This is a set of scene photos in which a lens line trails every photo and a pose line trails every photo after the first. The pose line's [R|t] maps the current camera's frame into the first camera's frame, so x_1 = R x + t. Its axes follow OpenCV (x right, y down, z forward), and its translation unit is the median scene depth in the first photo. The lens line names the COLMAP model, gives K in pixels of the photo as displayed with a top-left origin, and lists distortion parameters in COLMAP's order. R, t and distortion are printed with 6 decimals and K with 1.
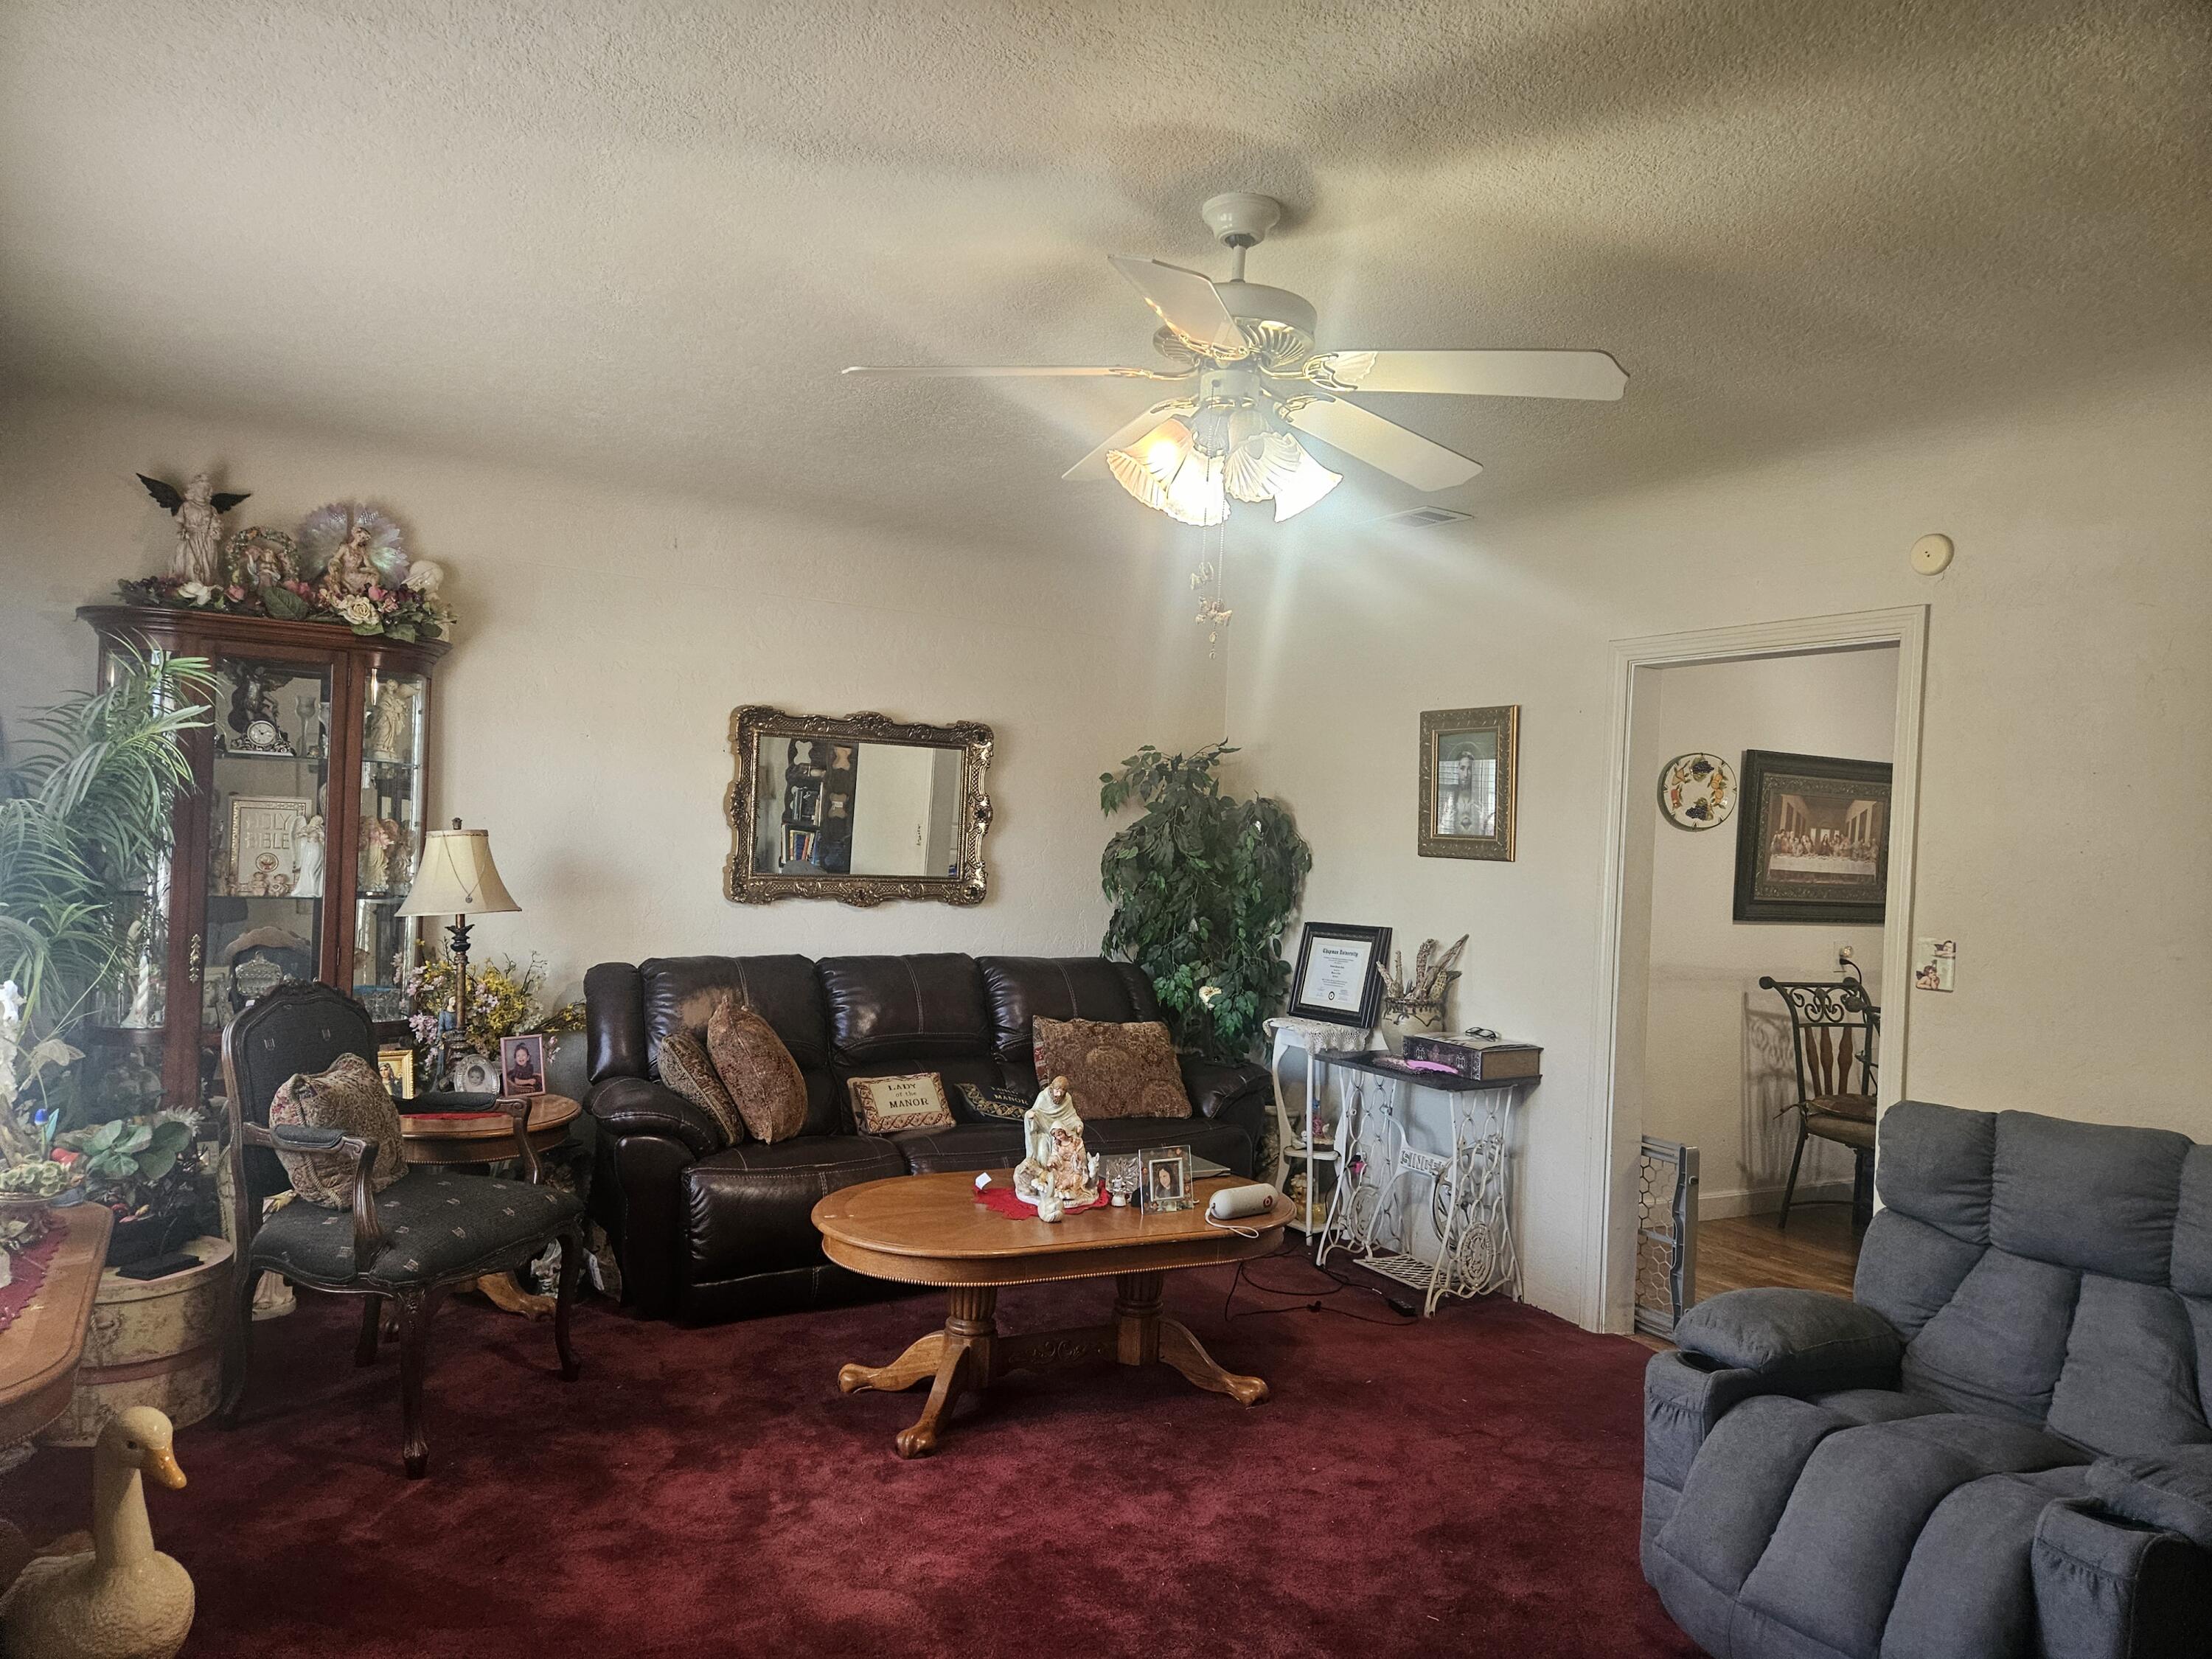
lens RADIAL K [[1467.6, 0, 1105.4], [0, 1467.6, 840.5], [0, 0, 1]] dist [0.092248, -0.081302]
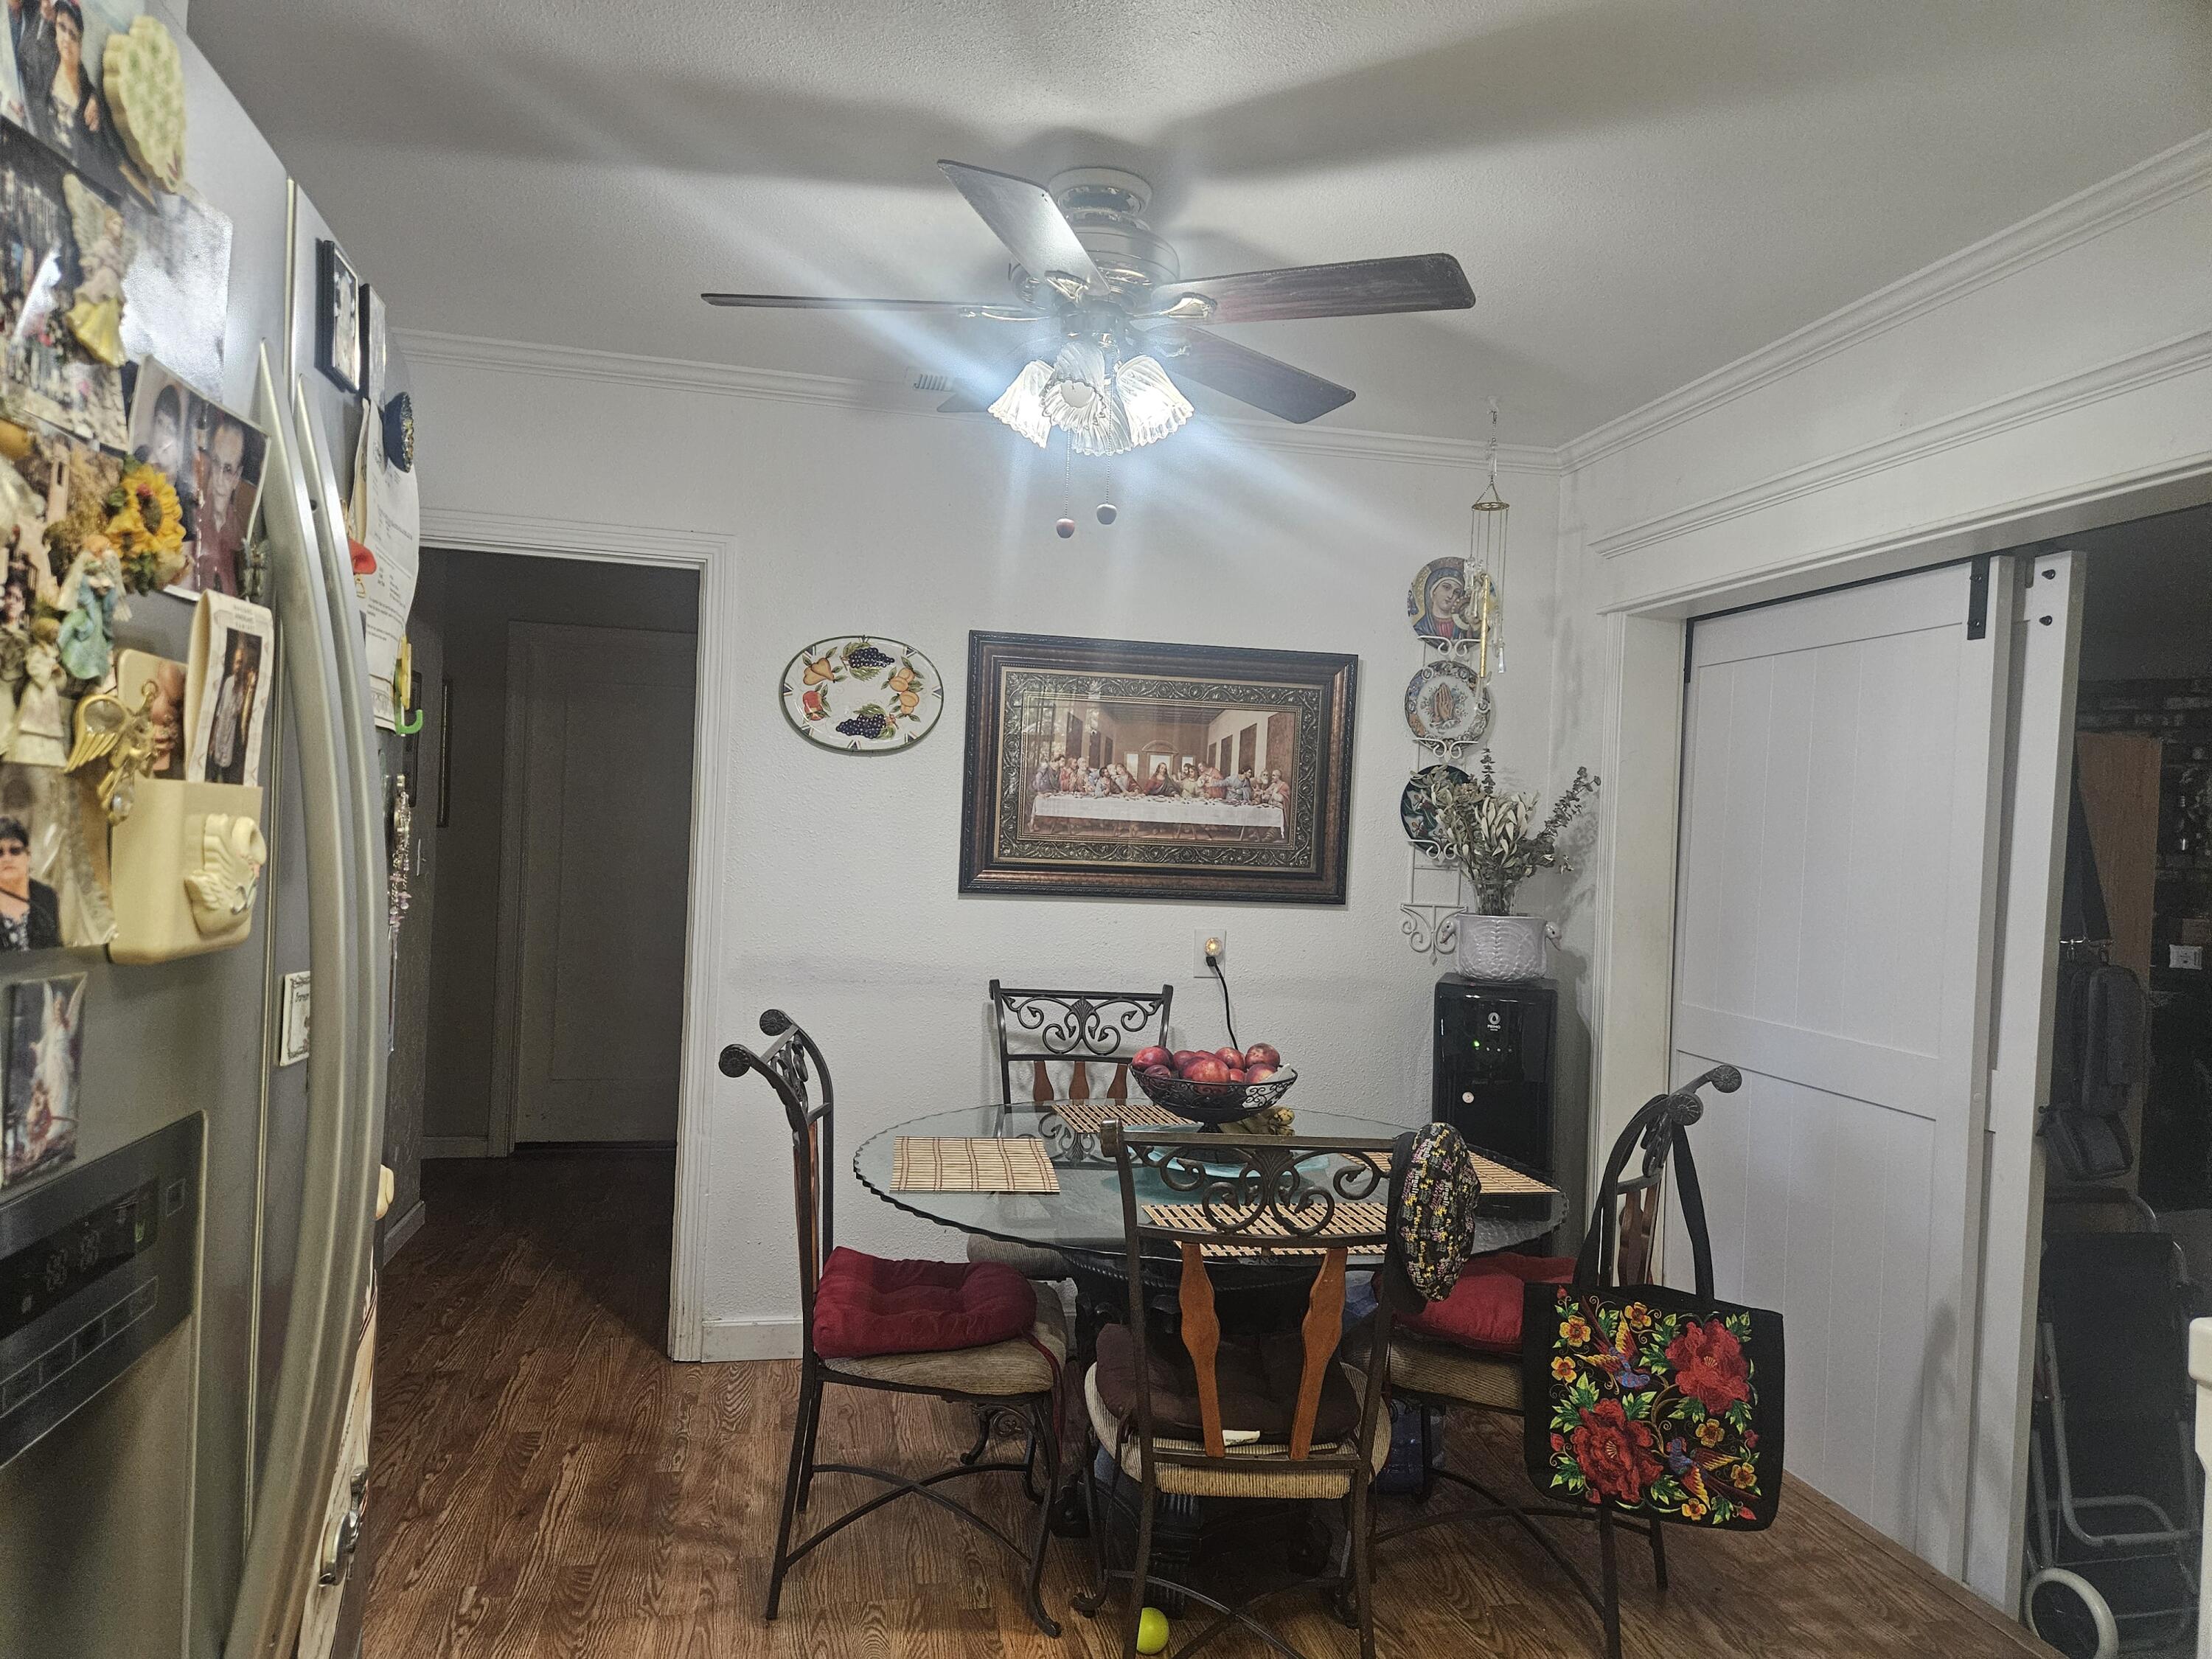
lens RADIAL K [[1467.6, 0, 1105.4], [0, 1467.6, 840.5], [0, 0, 1]] dist [0.092248, -0.081302]
pose [[0.949096, -0.001080, -0.314985, 0.677019], [0.000906, 0.999999, -0.000697, 0.030577], [0.314986, 0.000376, 0.949096, 0.401097]]
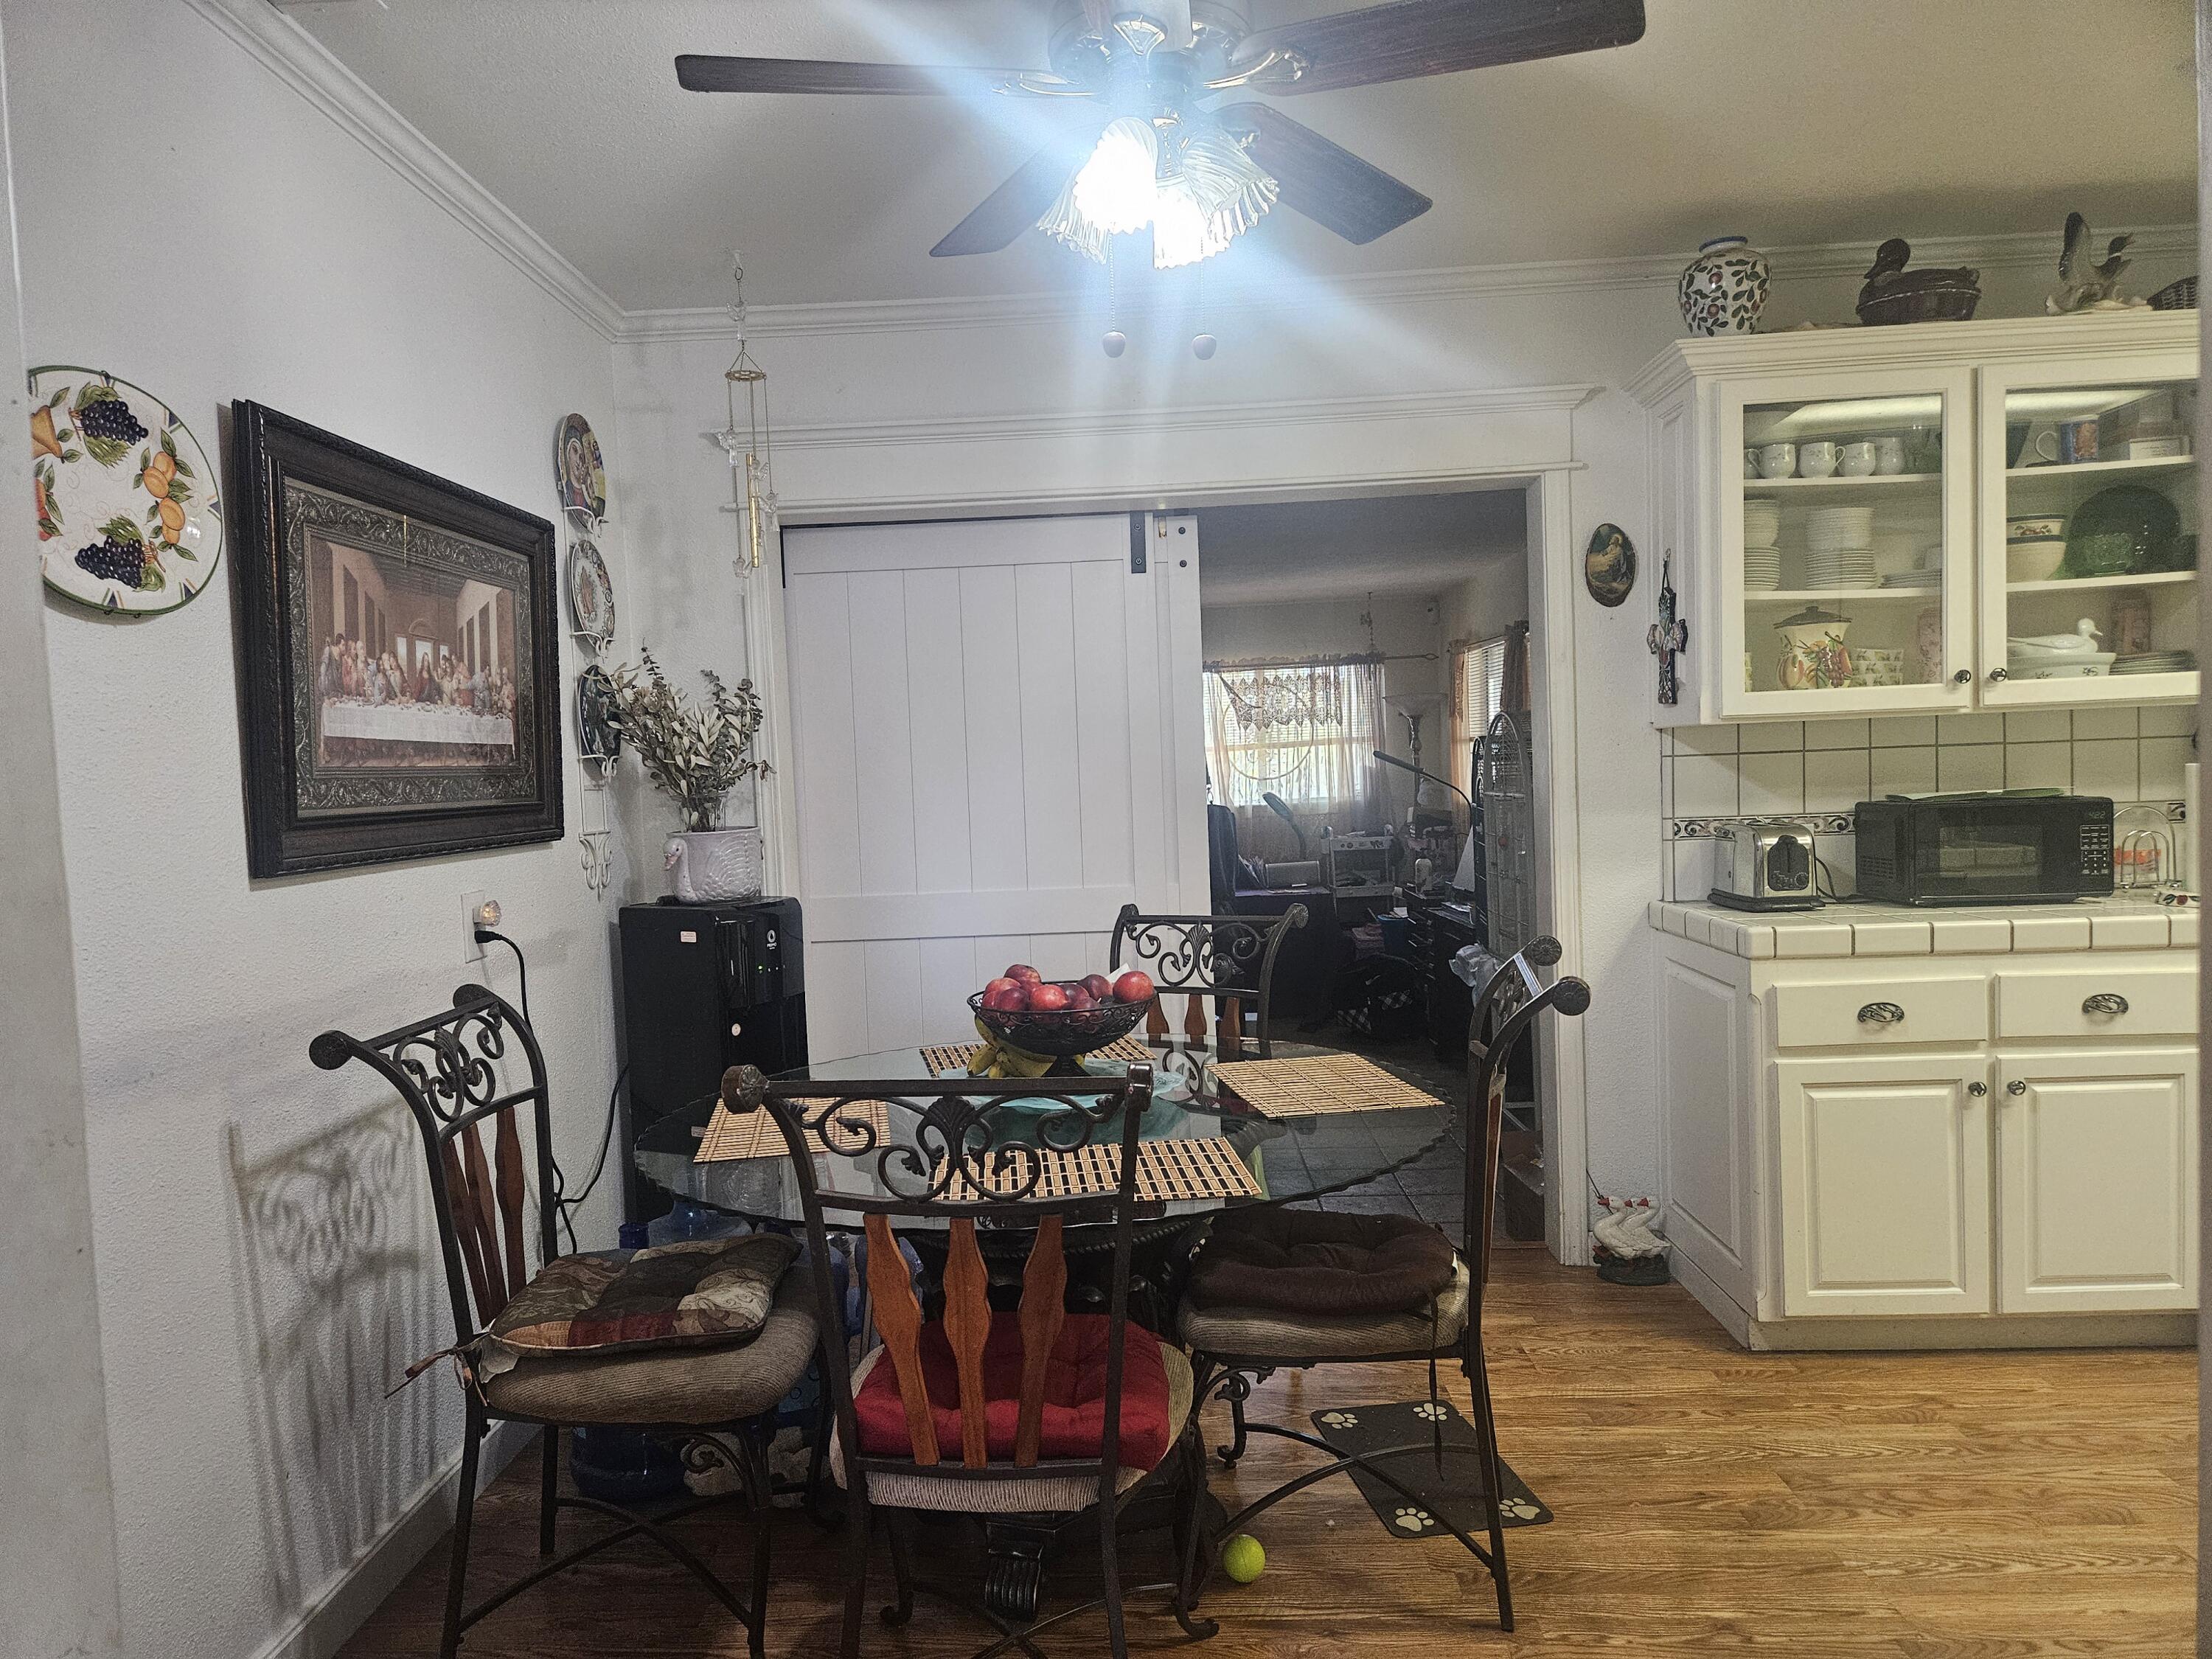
lens RADIAL K [[1467.6, 0, 1105.4], [0, 1467.6, 840.5], [0, 0, 1]] dist [0.092248, -0.081302]
pose [[0.522321, -0.108009, 0.845881, 0.220275], [0.061912, 0.994132, 0.088710, 0.024289], [-0.850499, 0.006035, 0.525943, 0.622463]]
